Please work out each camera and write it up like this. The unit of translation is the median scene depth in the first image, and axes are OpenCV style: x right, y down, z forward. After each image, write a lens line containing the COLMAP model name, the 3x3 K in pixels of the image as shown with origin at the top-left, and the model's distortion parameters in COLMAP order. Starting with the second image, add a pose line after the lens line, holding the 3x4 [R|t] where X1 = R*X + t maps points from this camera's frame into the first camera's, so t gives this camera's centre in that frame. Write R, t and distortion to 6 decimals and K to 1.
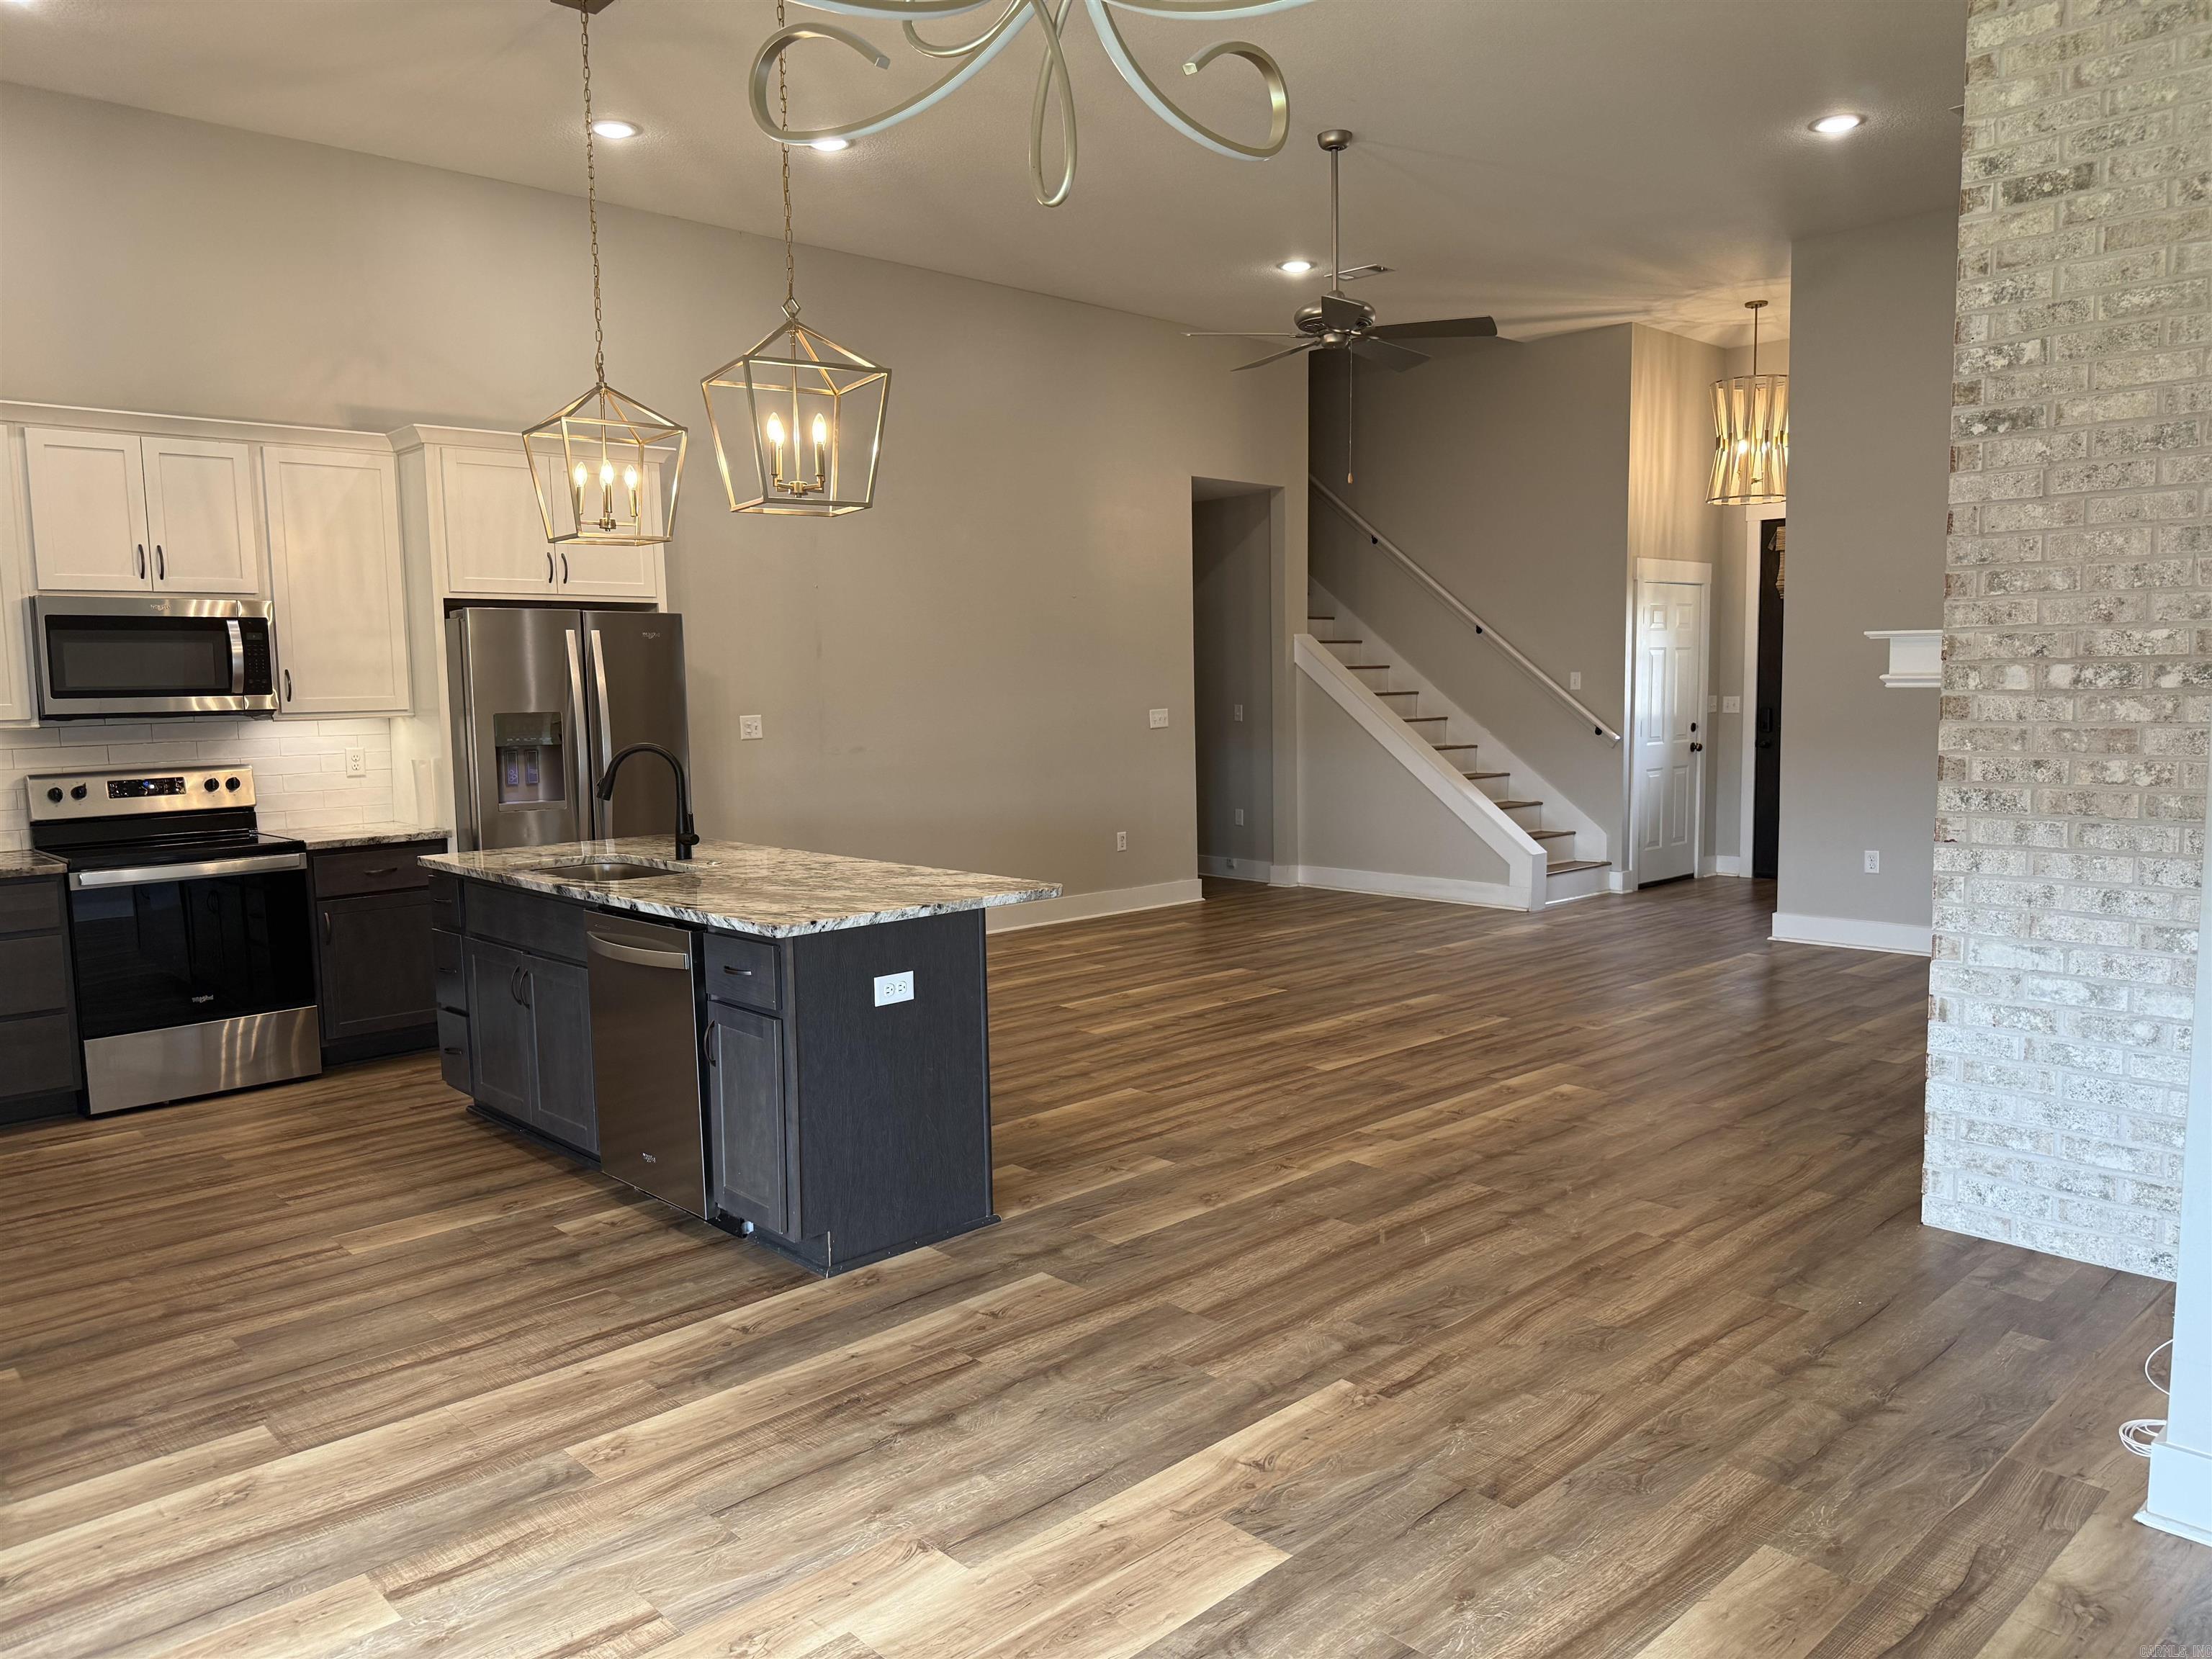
lens RADIAL K [[1570.7, 0, 1106.0], [0, 1570.7, 829.5], [0, 0, 1]] dist [0.092217, -0.099863]
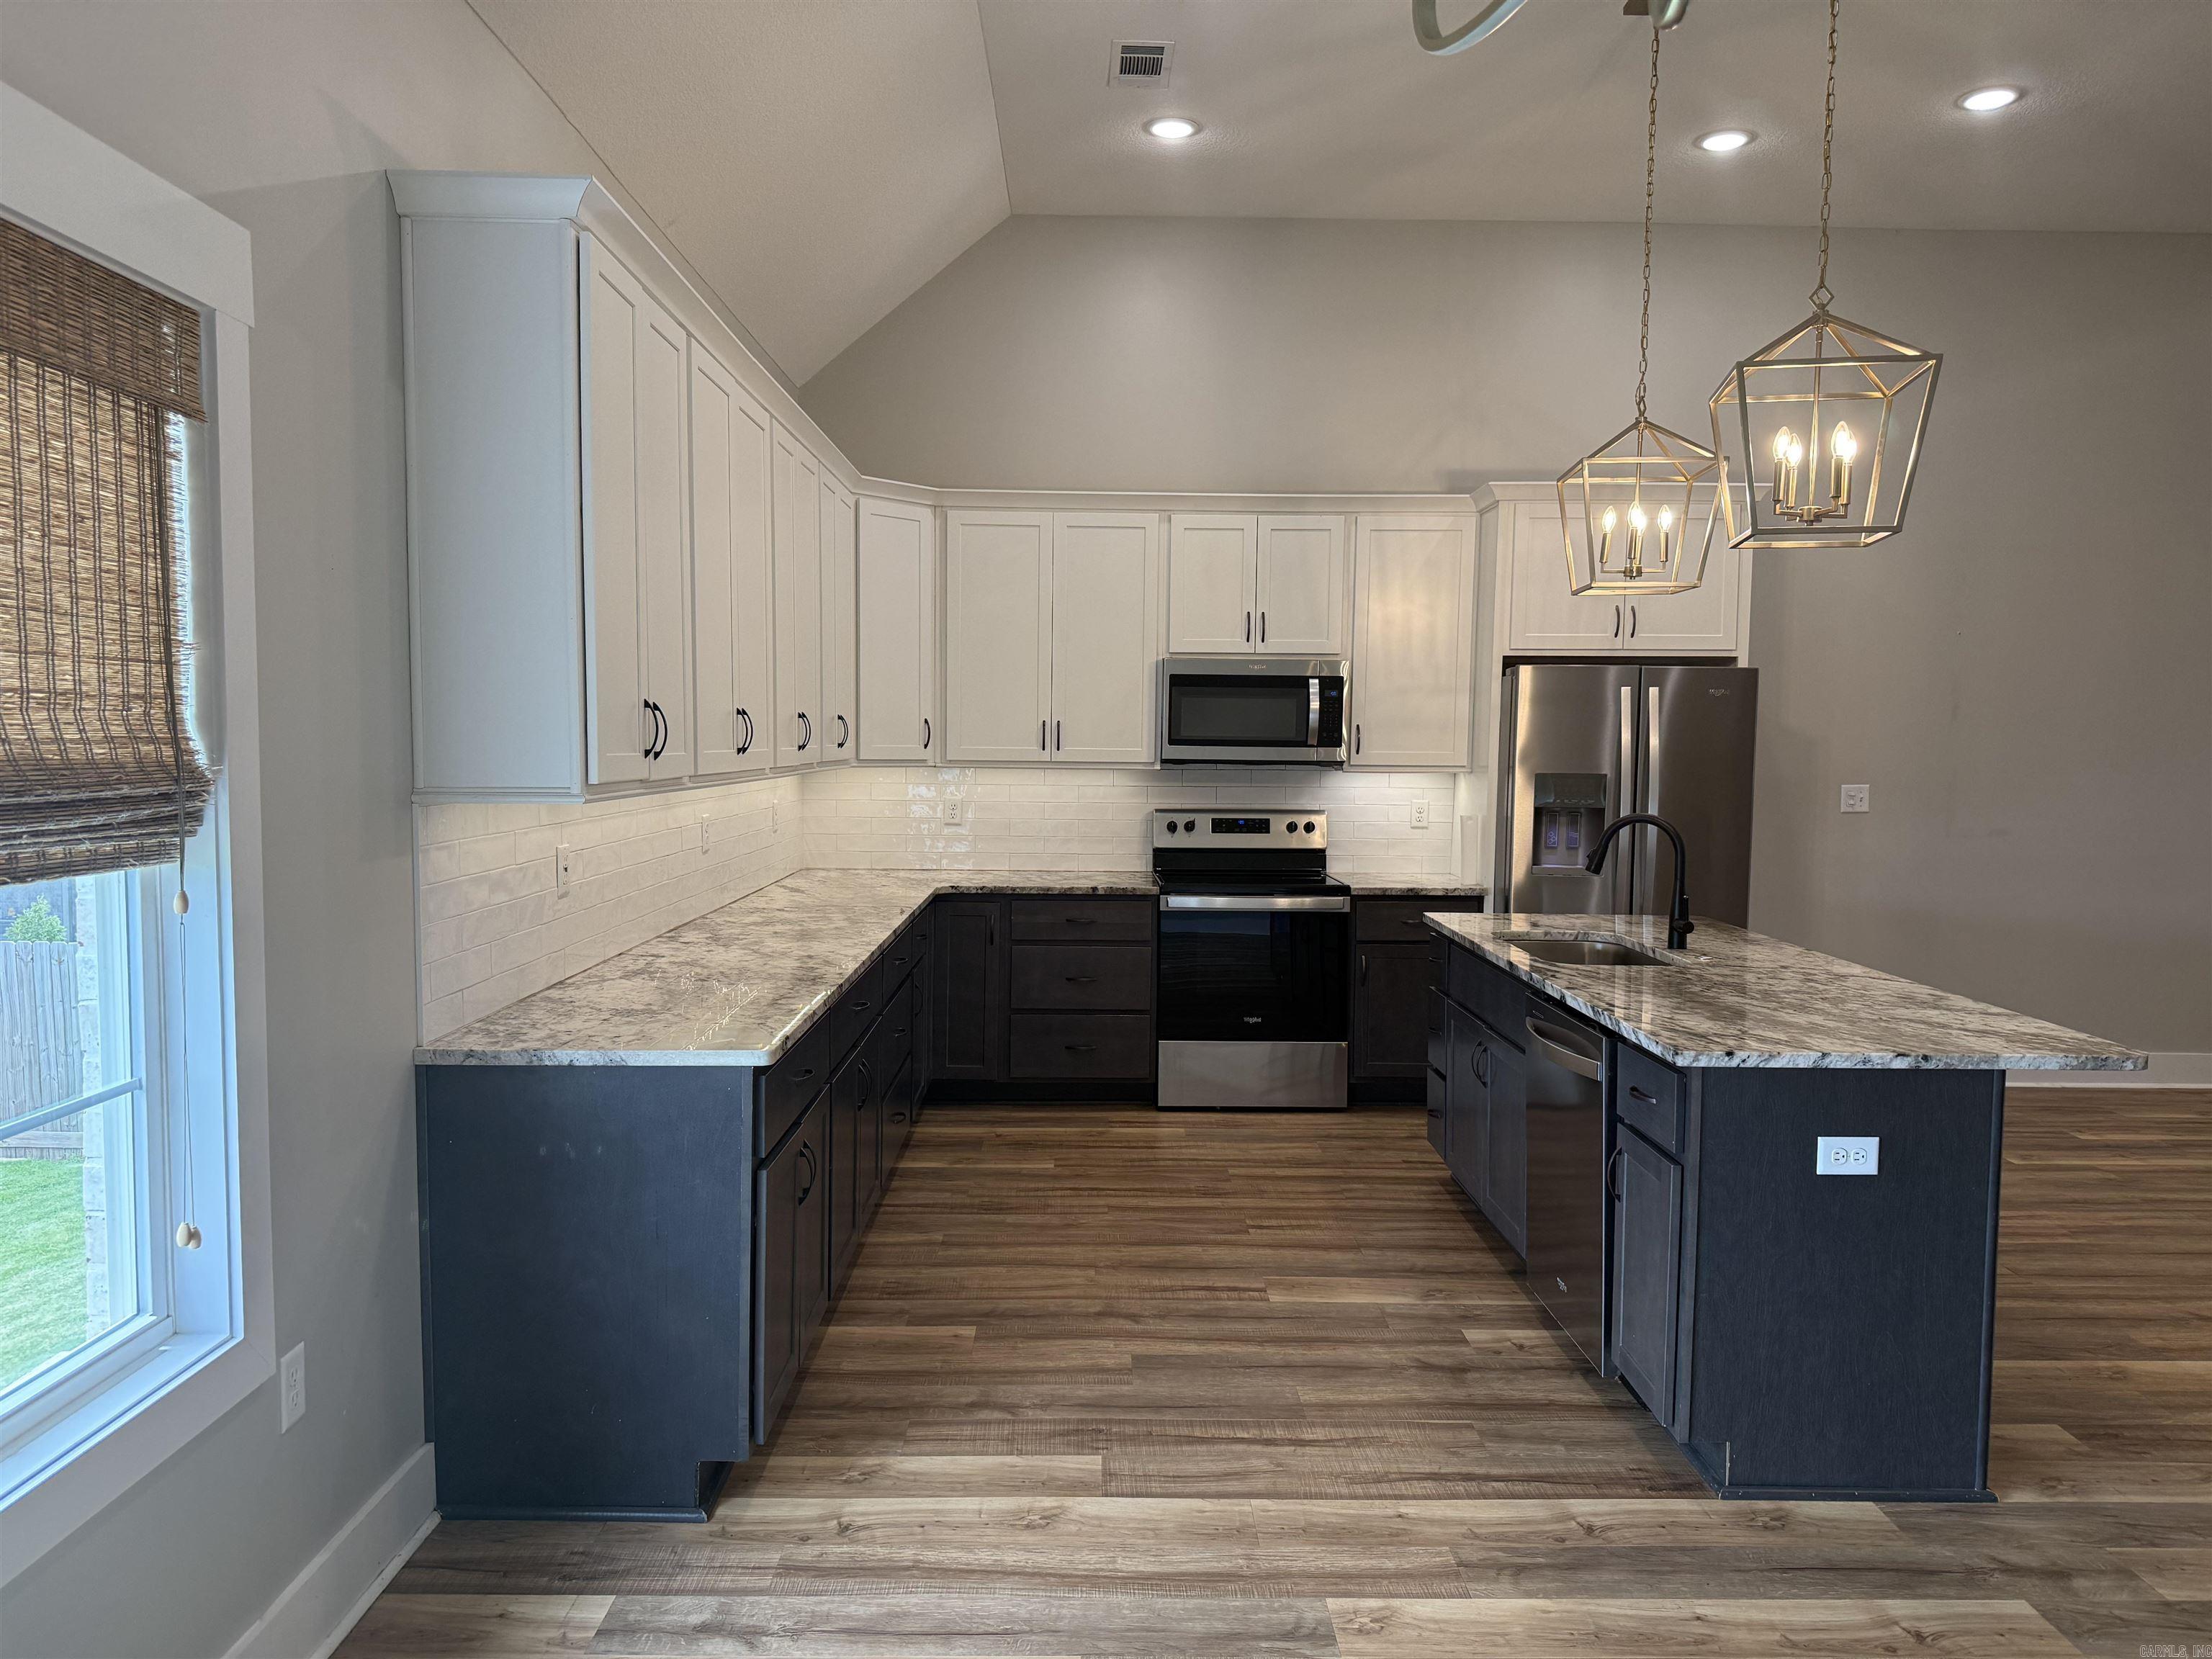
lens RADIAL K [[1570.7, 0, 1106.0], [0, 1570.7, 829.5], [0, 0, 1]] dist [0.092217, -0.099863]
pose [[0.741158, 0.068388, -0.667838, 0.097696], [-0.090163, 0.995925, 0.001922, -0.023820], [0.665248, 0.058790, 0.744304, 0.156395]]
